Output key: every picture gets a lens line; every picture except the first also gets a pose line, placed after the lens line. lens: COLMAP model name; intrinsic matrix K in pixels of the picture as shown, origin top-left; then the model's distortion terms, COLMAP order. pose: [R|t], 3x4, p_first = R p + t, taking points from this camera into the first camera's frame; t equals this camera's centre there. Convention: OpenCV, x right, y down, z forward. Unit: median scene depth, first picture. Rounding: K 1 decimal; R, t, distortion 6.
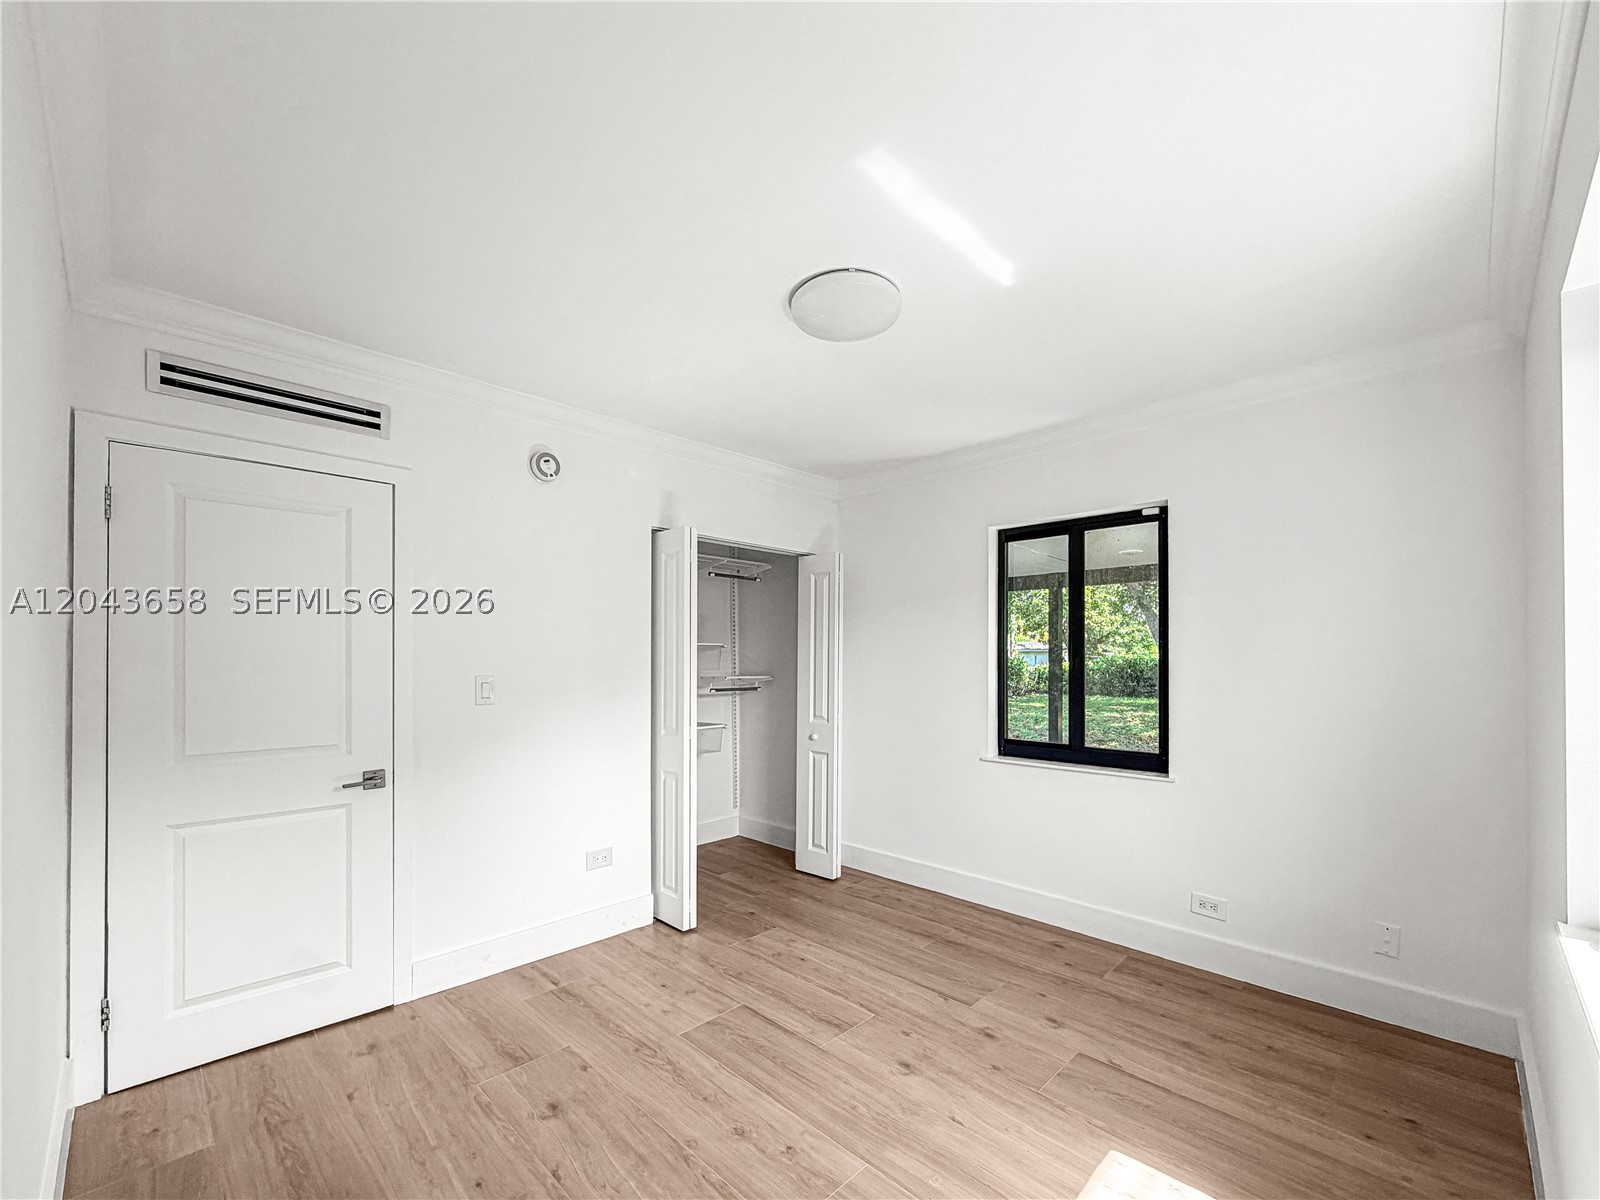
lens RADIAL K [[666.6, 0, 802.0], [0, 666.6, 658.4], [0, 0, 1]] dist [-0.001399, -0.000005]
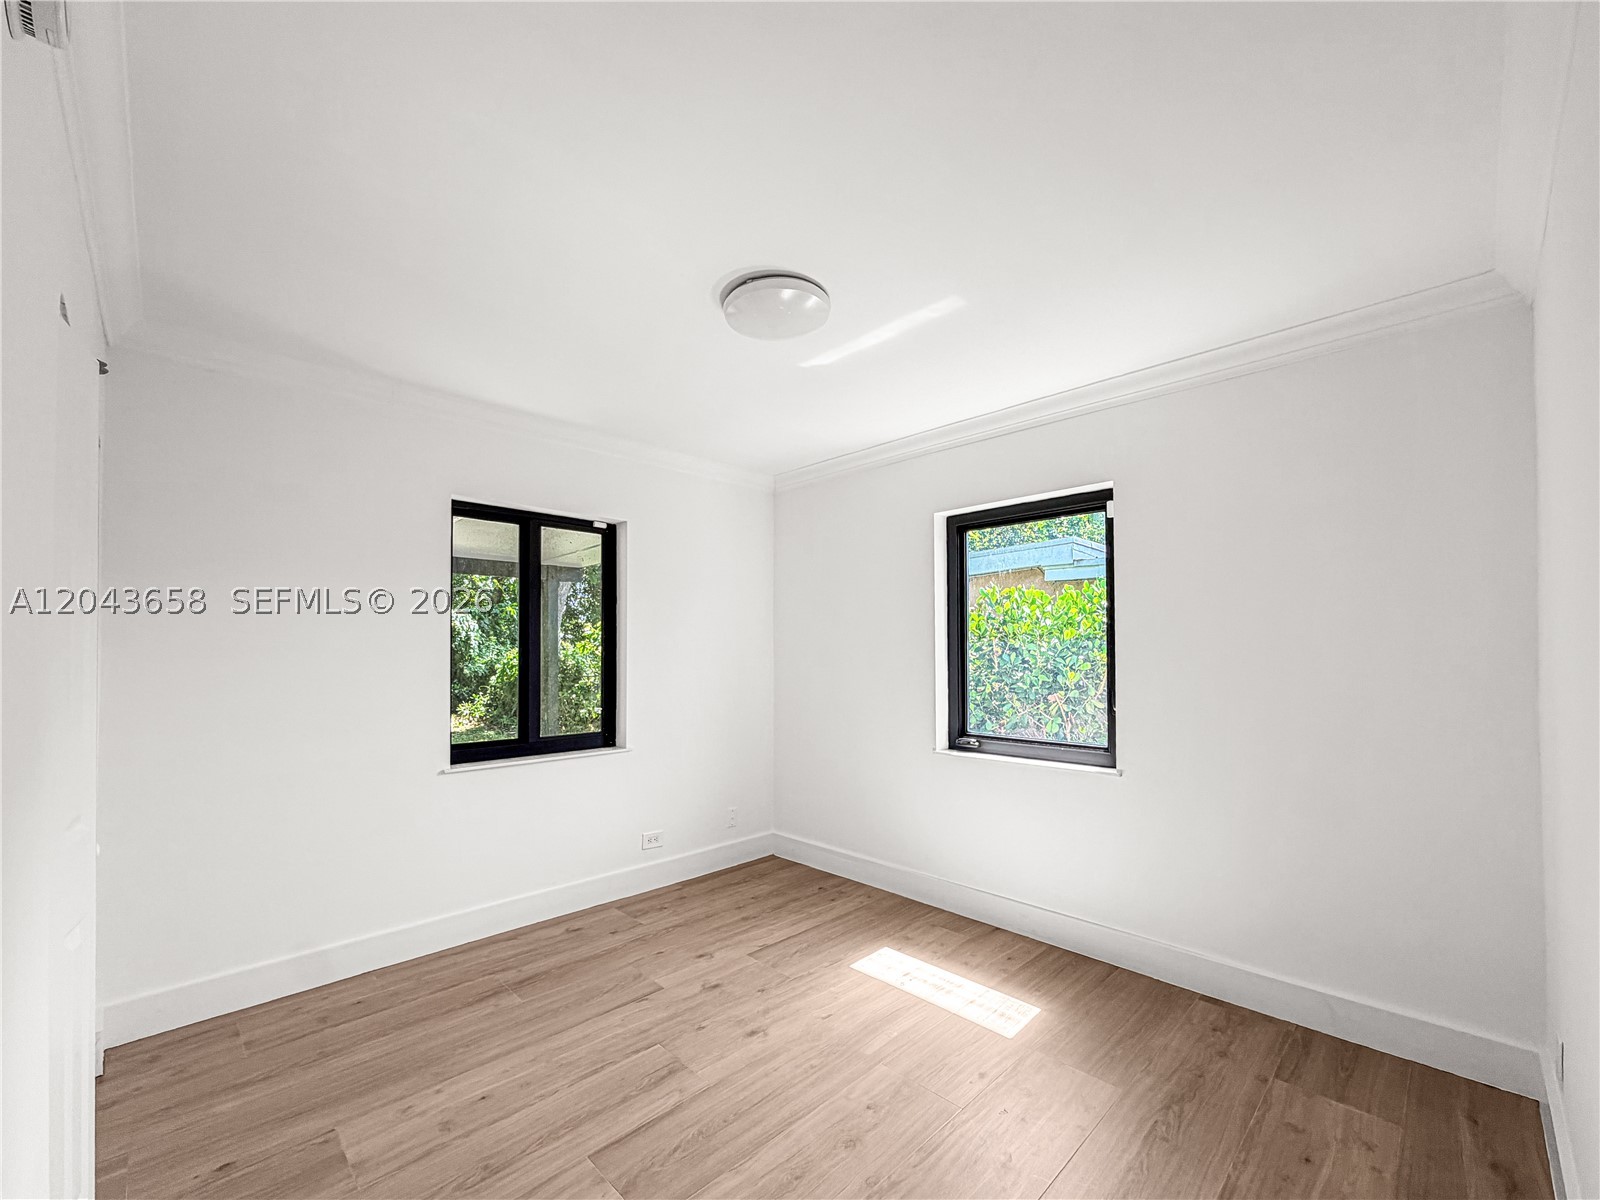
lens RADIAL K [[656.9, 0, 806.9], [0, 656.9, 644.3], [0, 0, 1]] dist [0.000015, 0.000010]
pose [[0.005296, 0.011146, 0.999924, -0.706748], [-0.002532, 0.999935, -0.011132, 0.000630], [-0.999983, -0.002473, 0.005324, 0.713288]]
